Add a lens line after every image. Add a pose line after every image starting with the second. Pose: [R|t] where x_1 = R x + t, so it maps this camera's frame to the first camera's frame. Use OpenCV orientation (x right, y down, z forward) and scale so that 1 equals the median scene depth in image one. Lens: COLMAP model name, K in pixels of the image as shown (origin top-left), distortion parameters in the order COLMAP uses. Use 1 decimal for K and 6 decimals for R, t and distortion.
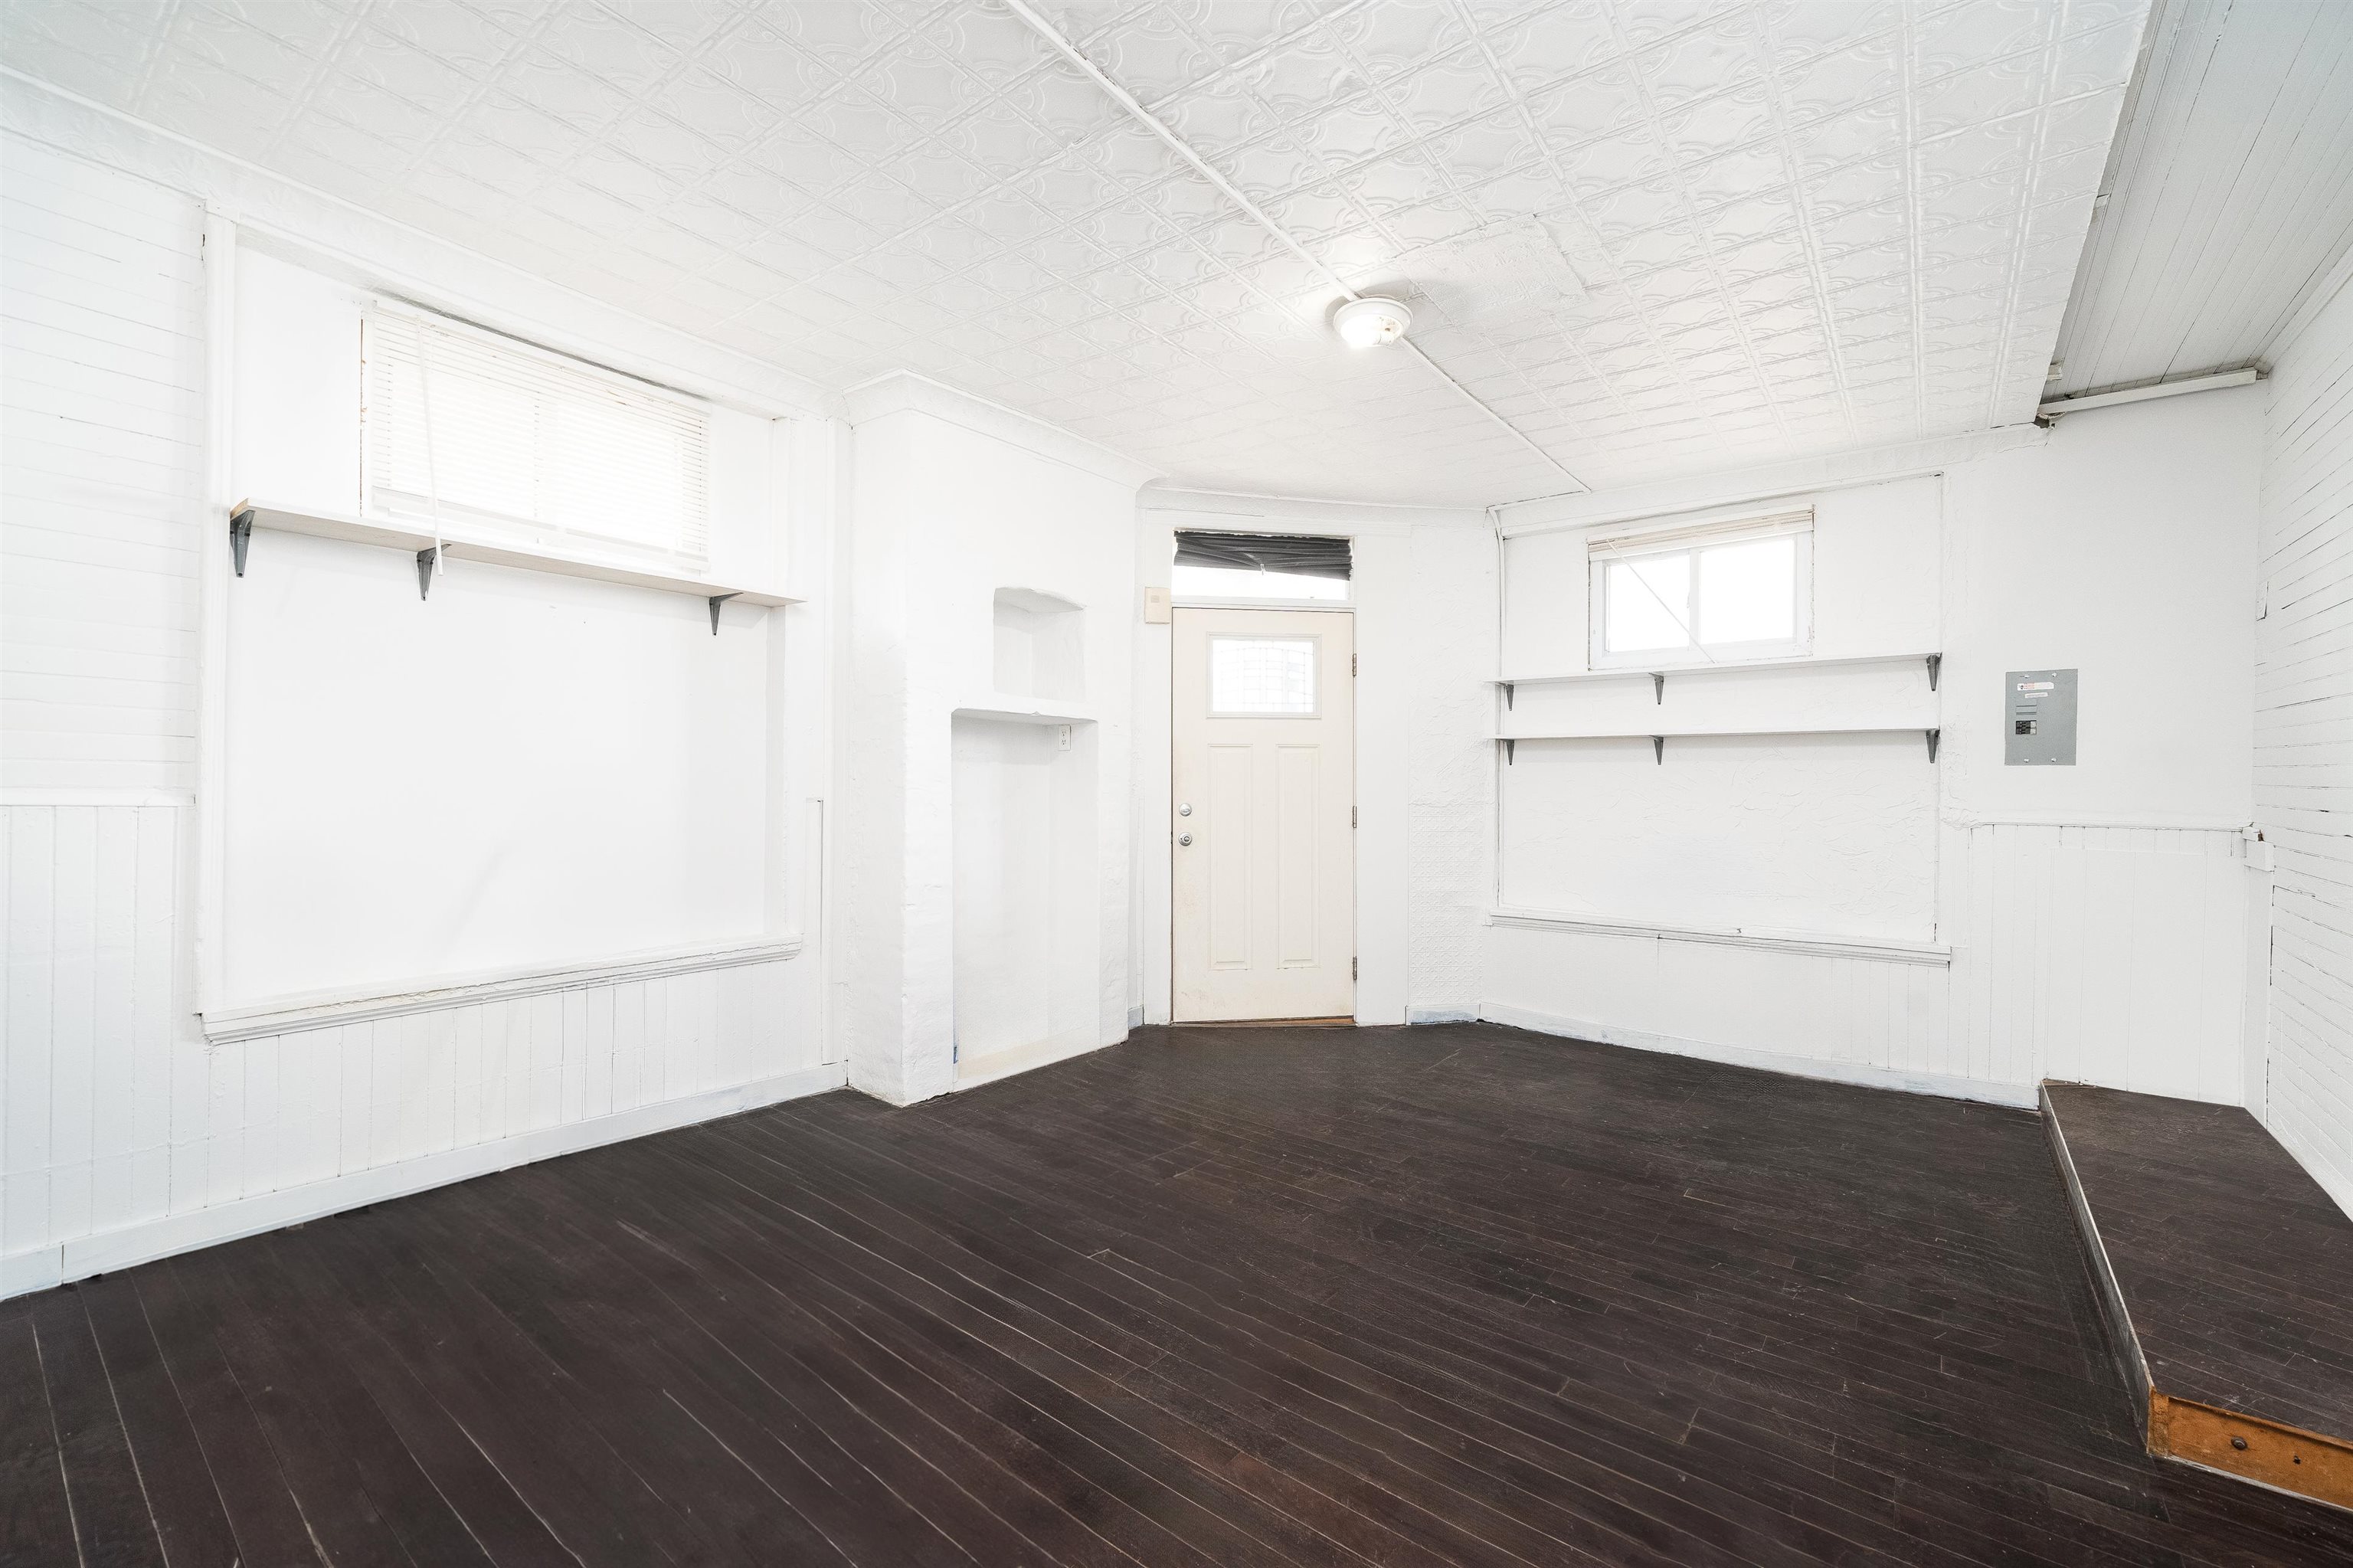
lens RADIAL K [[966.1, 0, 1183.7], [0, 966.1, 790.8], [0, 0, 1]] dist [-0.000915, 0.000345]
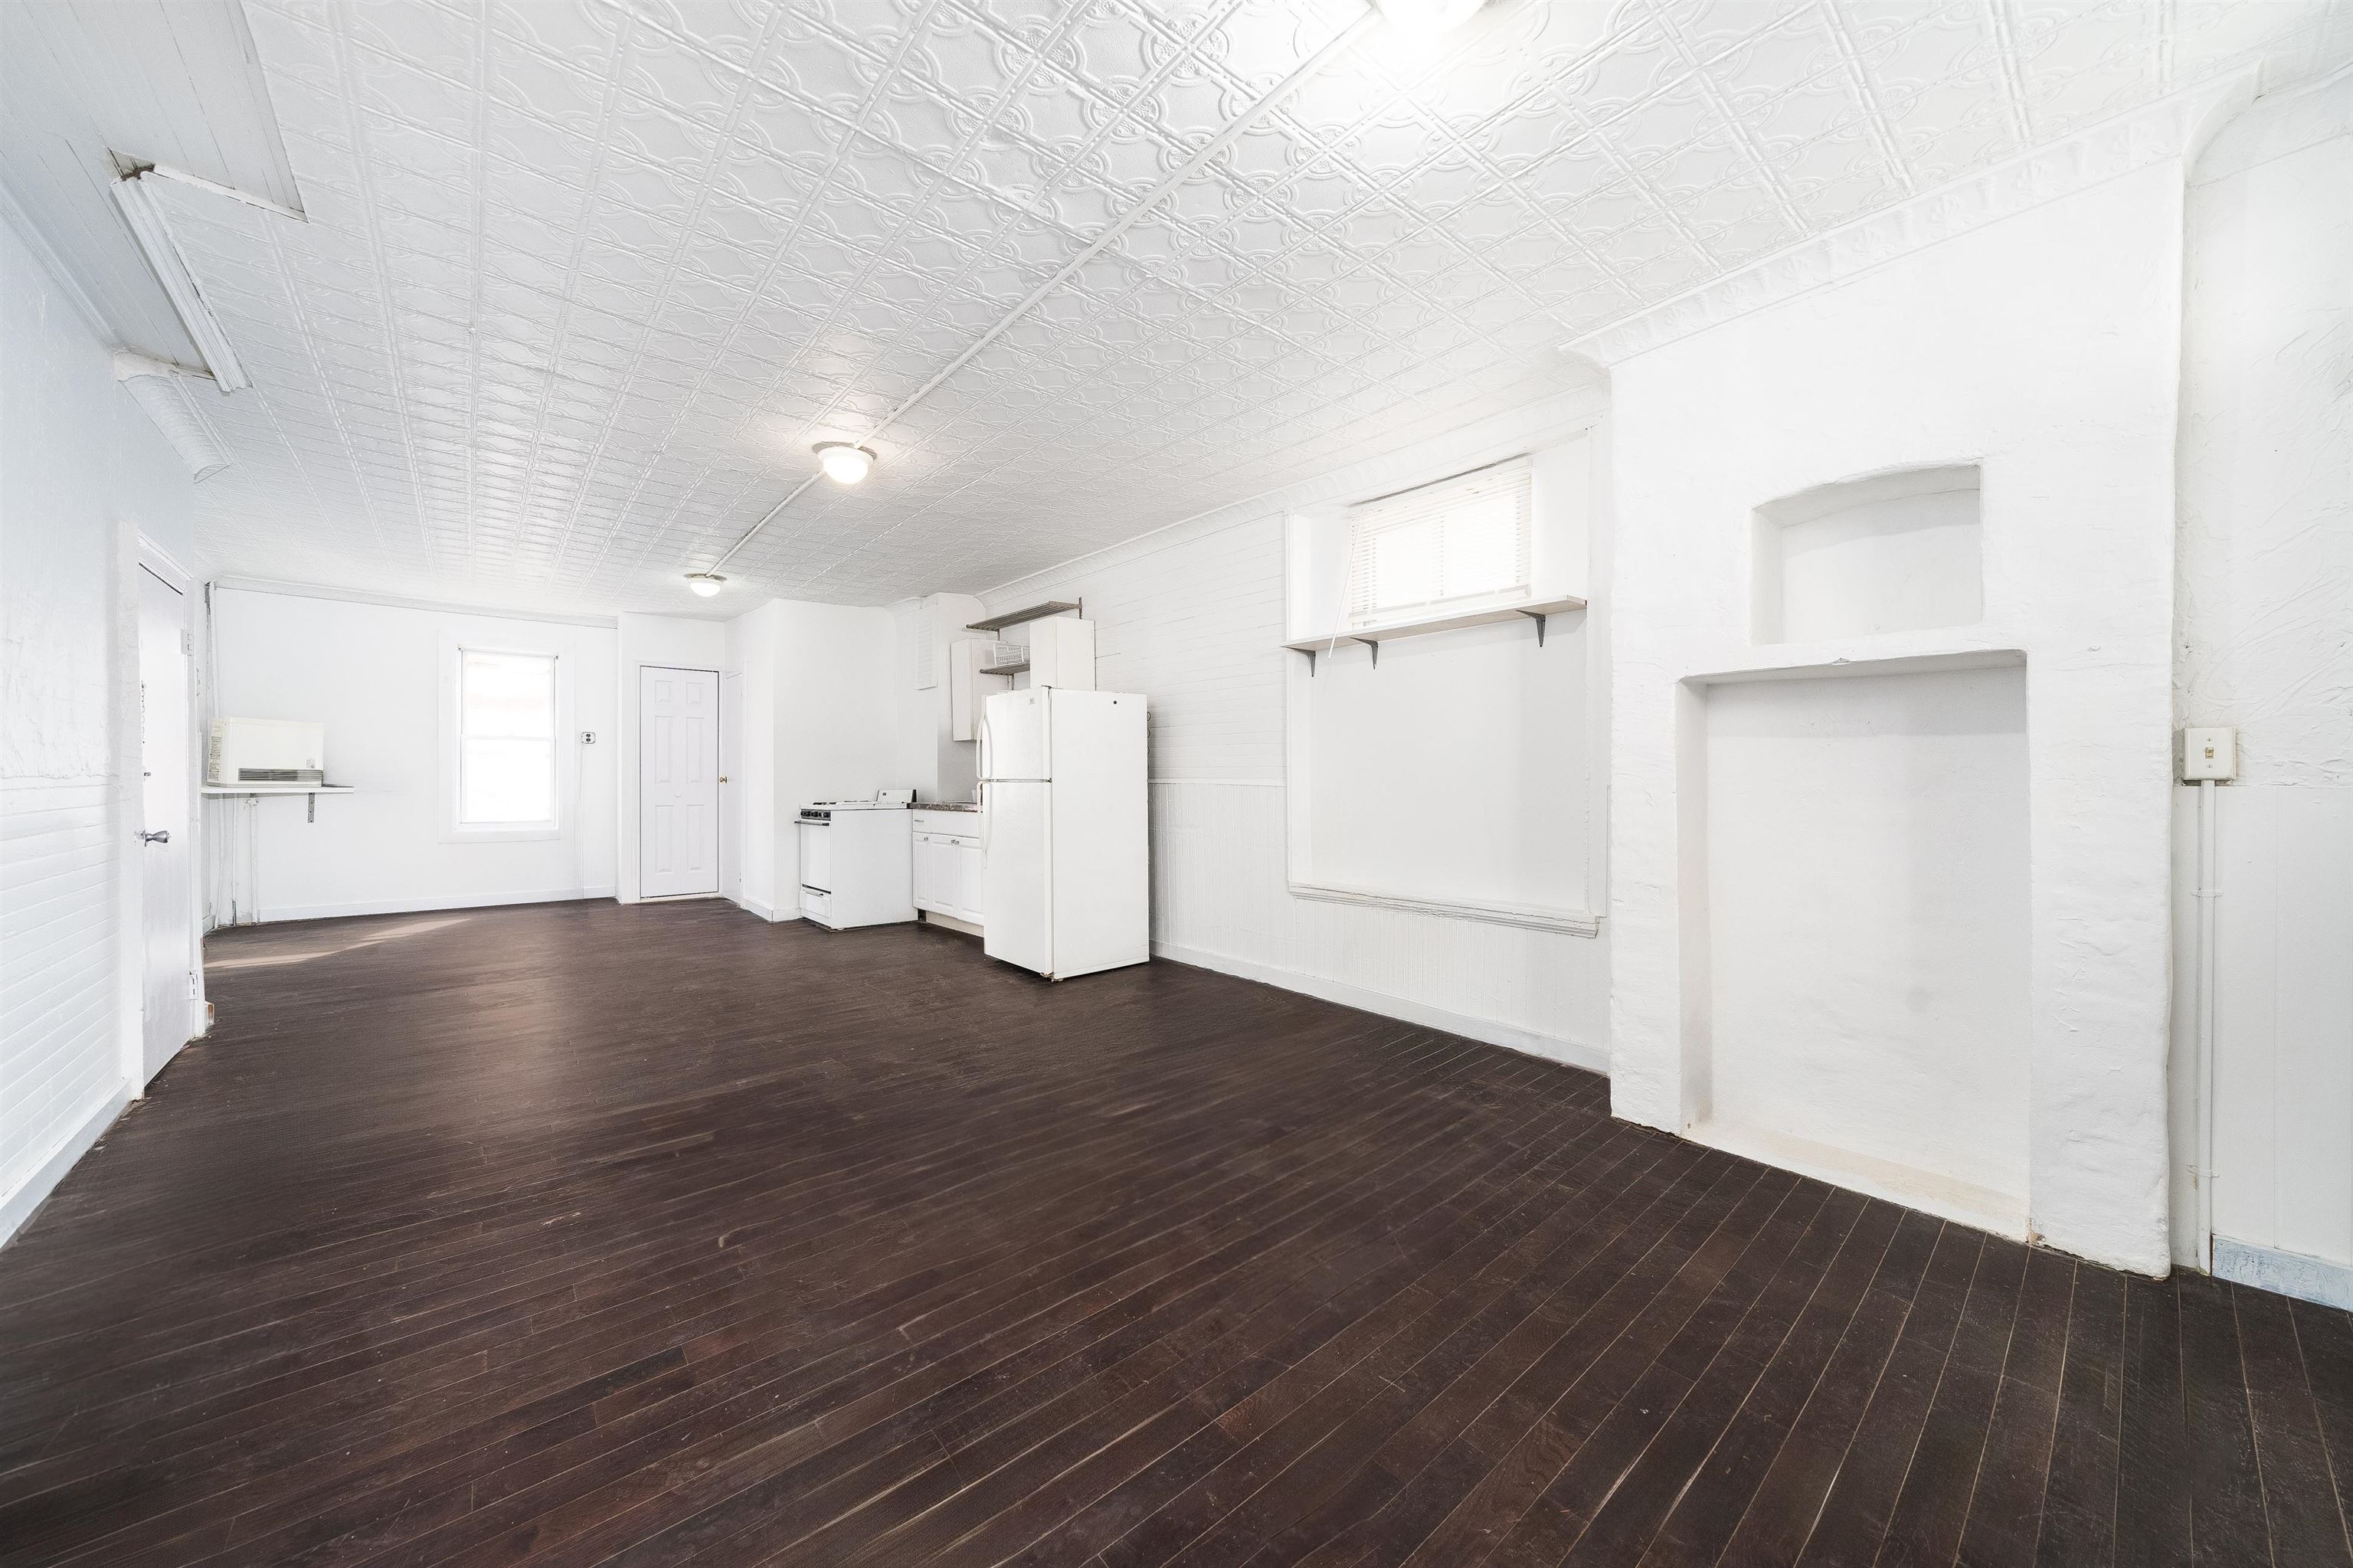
lens RADIAL K [[851.2, 0, 1200.5], [0, 851.2, 789.2], [0, 0, 1]] dist [-0.003019, -0.000125]
pose [[-0.196989, -0.000314, -0.980406, 0.516250], [-0.007375, 0.999972, 0.001162, 0.011818], [0.980378, 0.007459, -0.196986, 0.670169]]
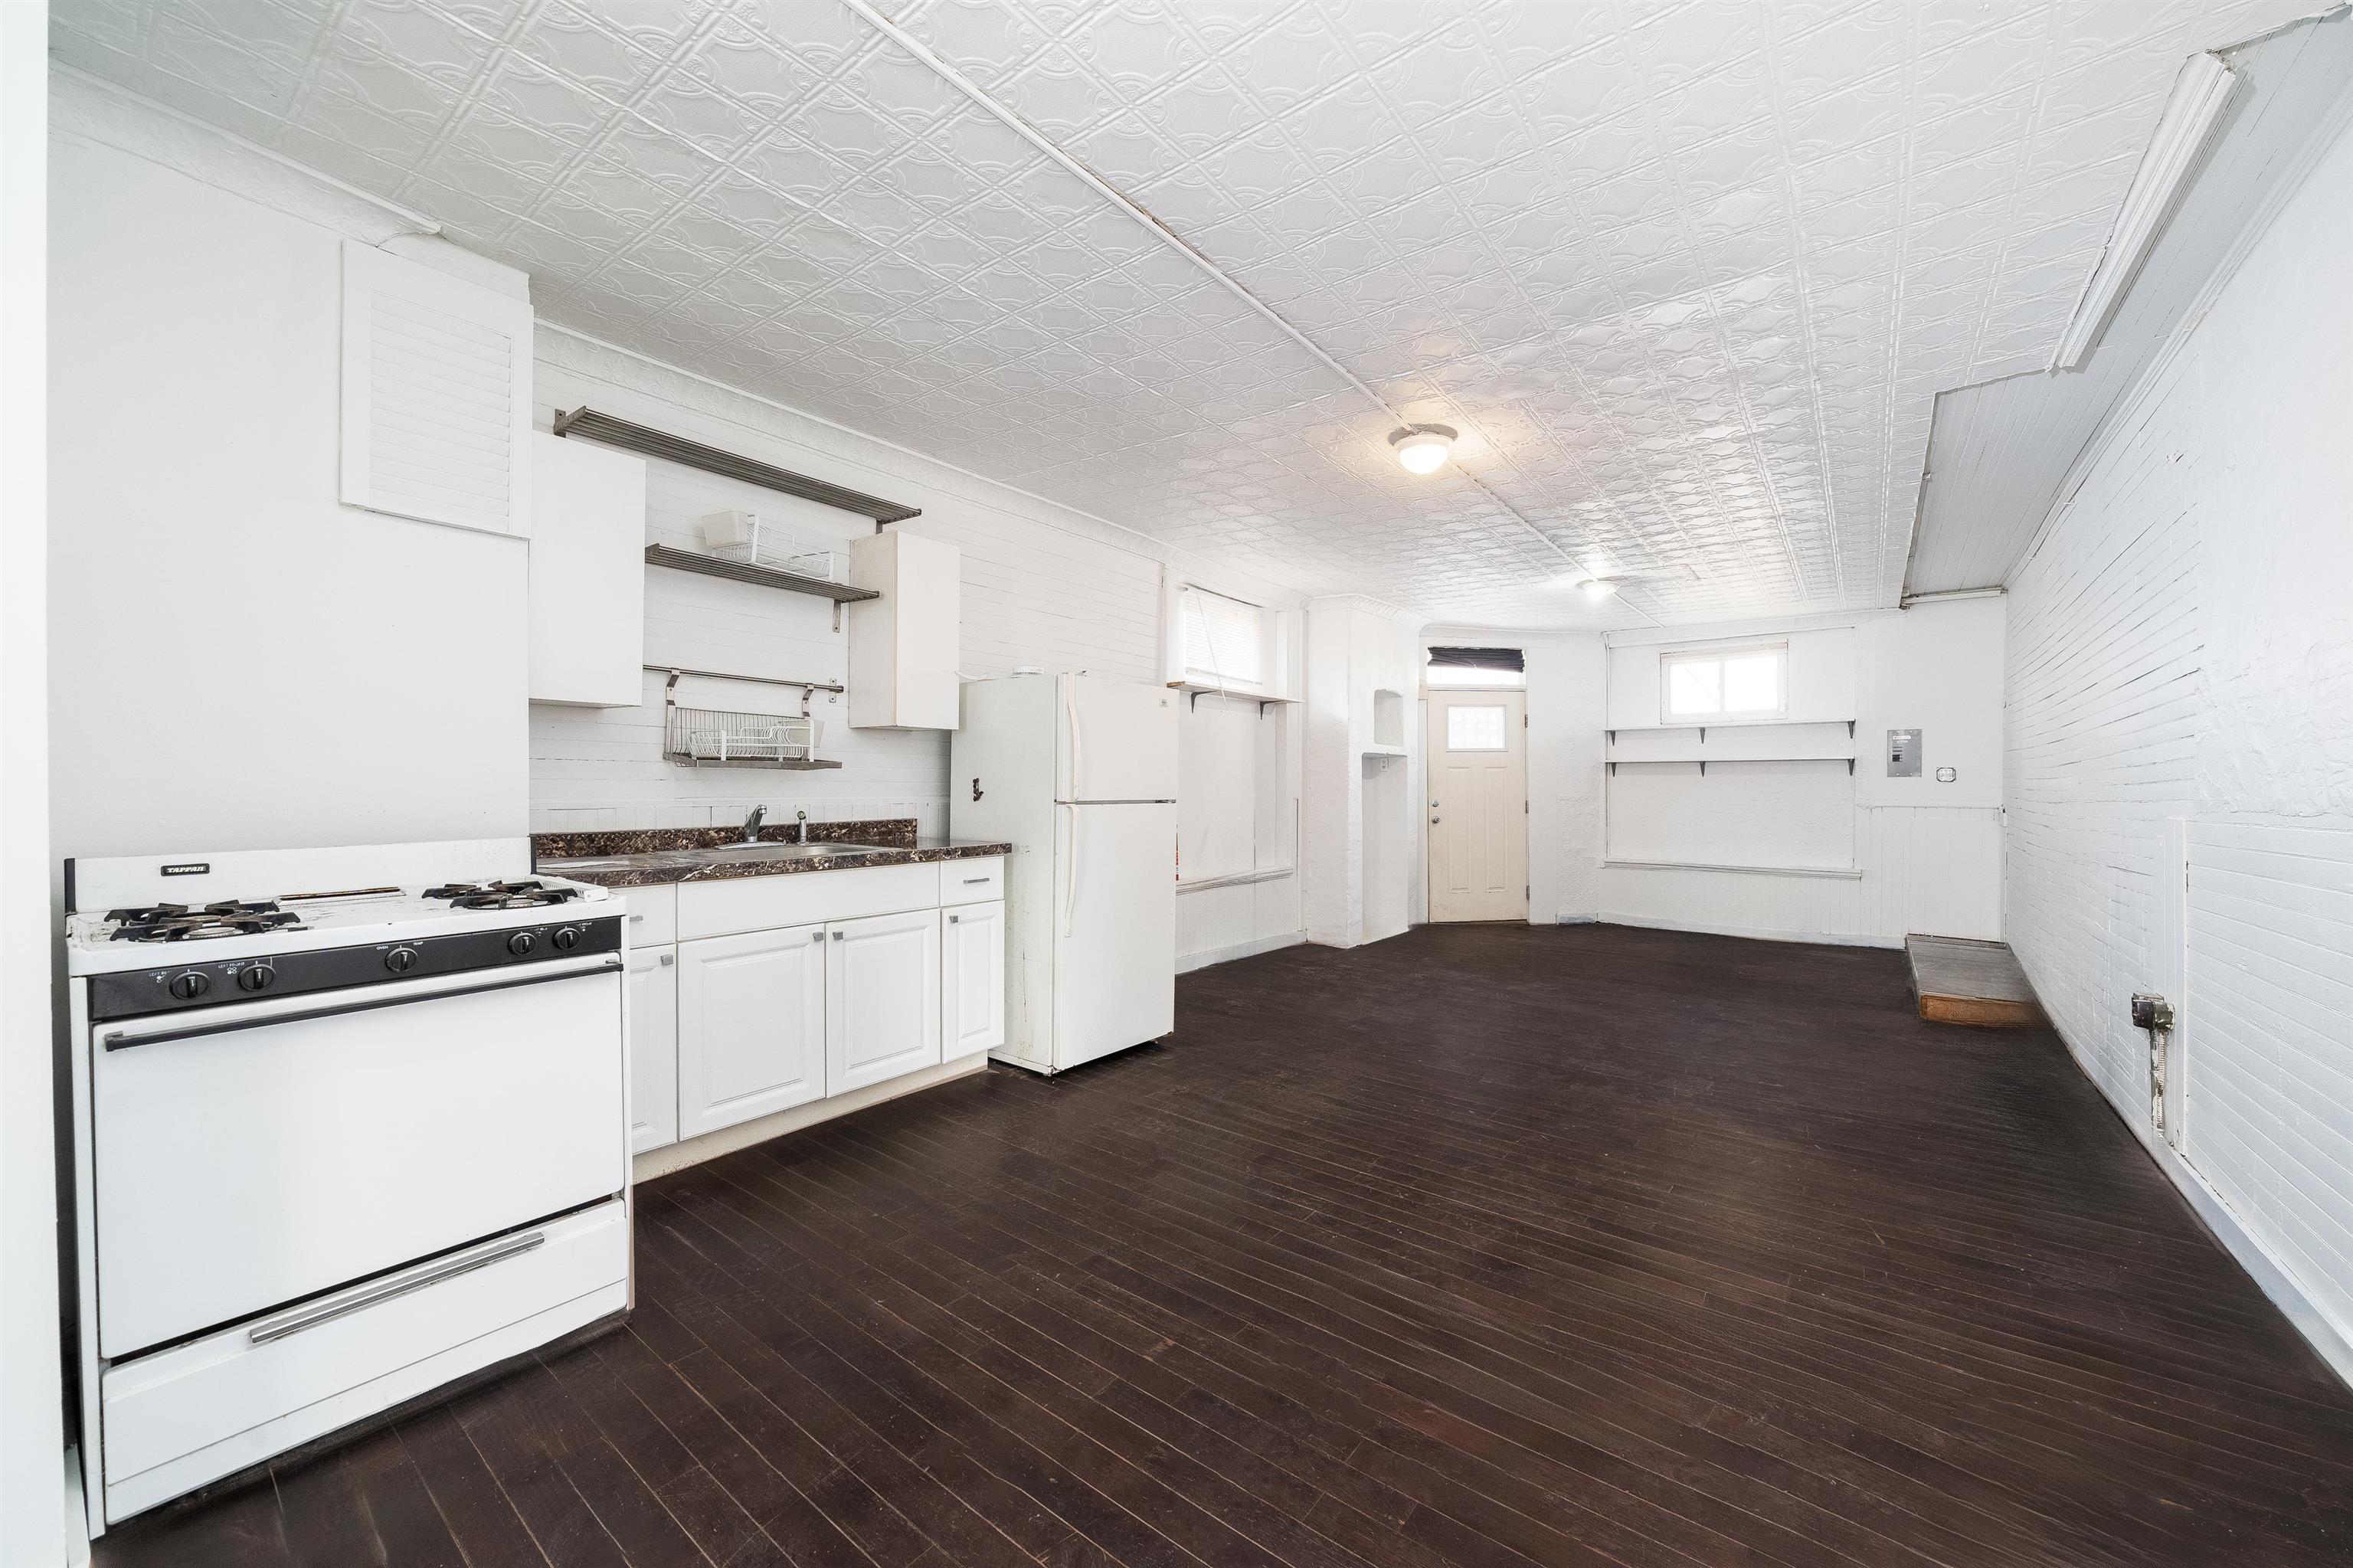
lens RADIAL K [[851.2, 0, 1200.5], [0, 851.2, 789.2], [0, 0, 1]] dist [-0.003019, -0.000125]
pose [[0.999969, -0.007101, -0.003443, -0.513762], [0.007093, 0.999972, -0.002371, -0.006952], [0.003459, 0.002347, 0.999991, -0.693988]]
